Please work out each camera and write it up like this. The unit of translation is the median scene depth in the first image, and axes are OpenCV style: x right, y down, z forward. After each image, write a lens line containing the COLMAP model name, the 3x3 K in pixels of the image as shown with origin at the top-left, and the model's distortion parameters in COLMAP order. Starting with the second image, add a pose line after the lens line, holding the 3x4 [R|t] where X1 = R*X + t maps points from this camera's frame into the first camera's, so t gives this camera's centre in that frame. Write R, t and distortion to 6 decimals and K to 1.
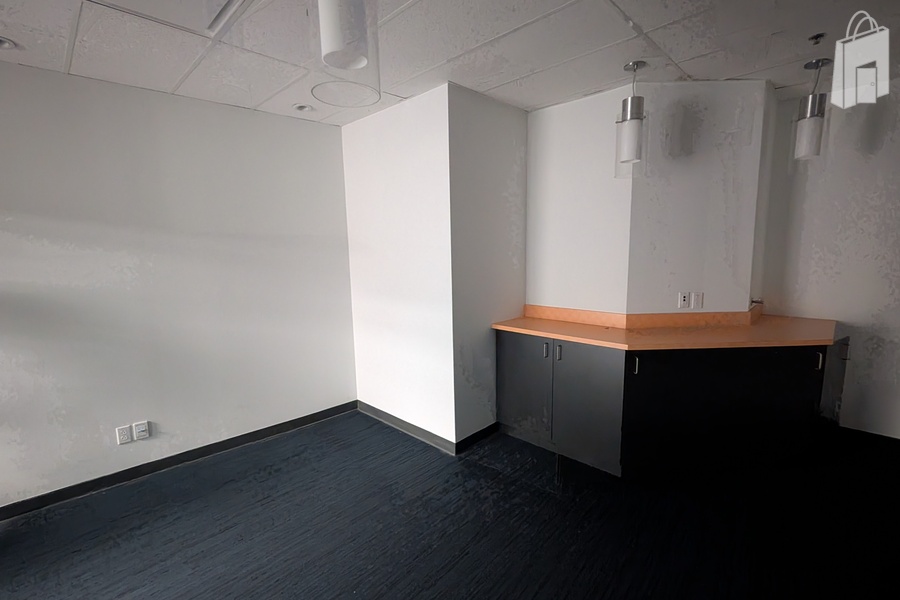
lens RADIAL K [[386.3, 0, 450.4], [0, 386.3, 303.7], [0, 0, 1]] dist [-0.001002, 0.000612]
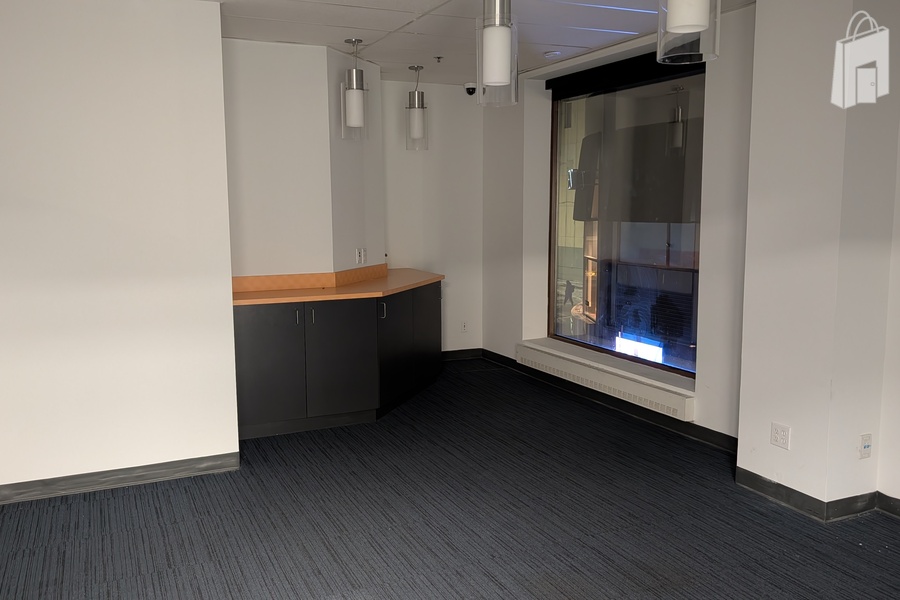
lens RADIAL K [[766.6, 0, 450.0], [0, 766.6, 300.0], [0, 0, 1]] dist [0.002361, 0.000570]
pose [[0.369054, -0.100839, 0.923921, -1.253871], [0.124217, 0.990530, 0.058491, 0.018378], [-0.921070, 0.093180, 0.378085, -0.016812]]
